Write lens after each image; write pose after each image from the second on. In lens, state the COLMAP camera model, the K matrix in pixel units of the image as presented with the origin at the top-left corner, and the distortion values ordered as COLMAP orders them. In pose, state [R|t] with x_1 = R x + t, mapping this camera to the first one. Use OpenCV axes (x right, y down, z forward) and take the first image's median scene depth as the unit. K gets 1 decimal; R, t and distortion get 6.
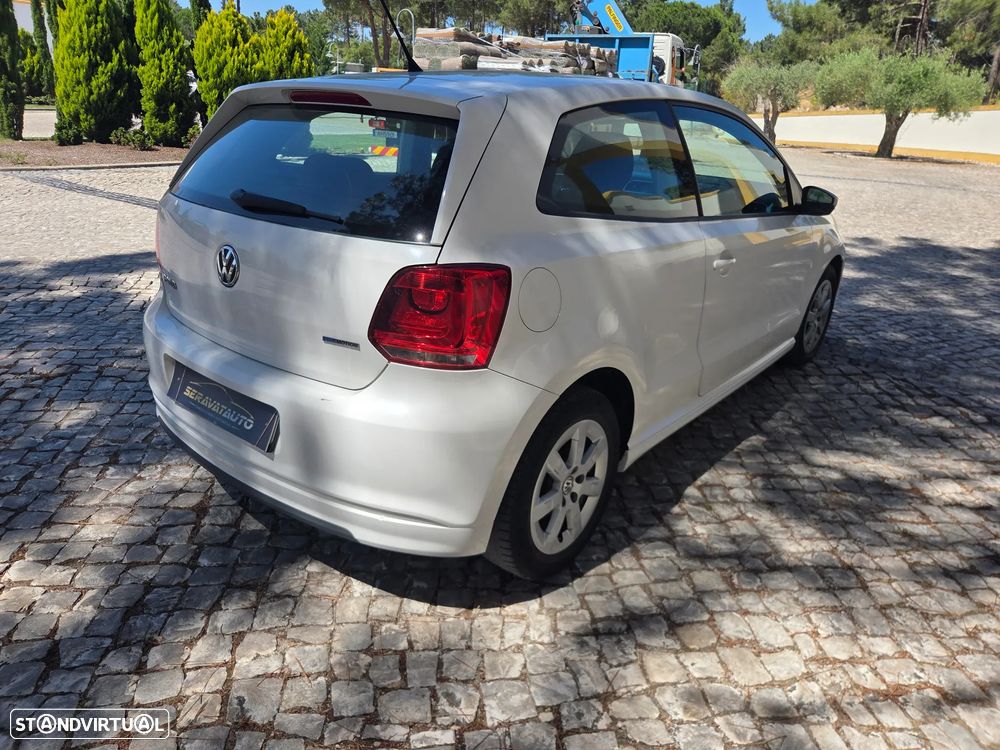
lens RADIAL K [[674.5, 0, 495.3], [0, 674.5, 364.8], [0, 0, 1]] dist [0.067366, -0.053197]
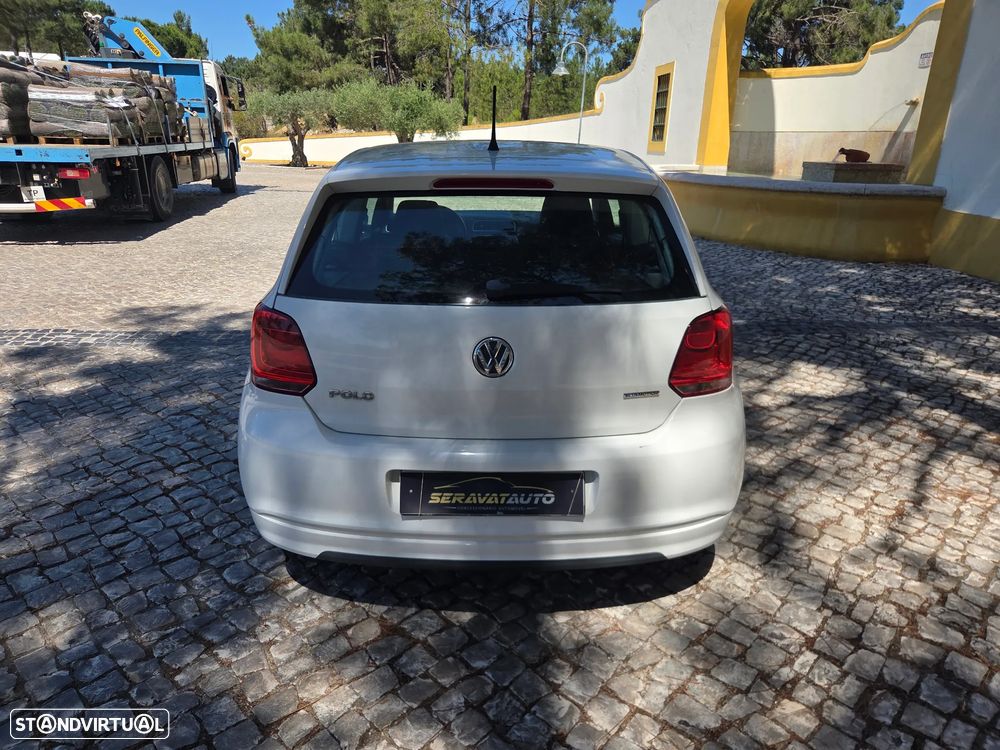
lens RADIAL K [[674.5, 0, 493.2], [0, 674.5, 369.4], [0, 0, 1]] dist [0.067366, -0.053197]
pose [[0.770301, -0.240634, 0.590535, -0.877571], [0.251717, 0.965607, 0.065126, -0.171107], [-0.585896, 0.098481, 0.804380, 0.173320]]
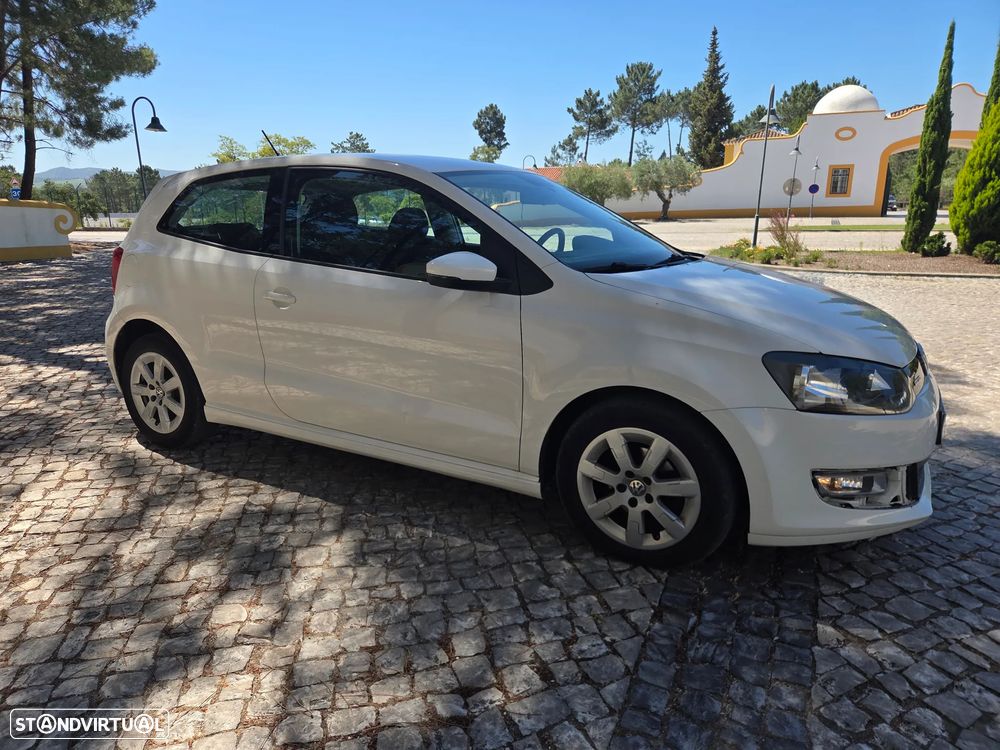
lens RADIAL K [[674.5, 0, 495.7], [0, 674.5, 364.3], [0, 0, 1]] dist [0.067366, -0.053197]
pose [[0.174766, 0.177175, -0.968538, 1.823587], [-0.343388, 0.932883, 0.108690, -0.336813], [0.922790, 0.313589, 0.223876, 1.297933]]
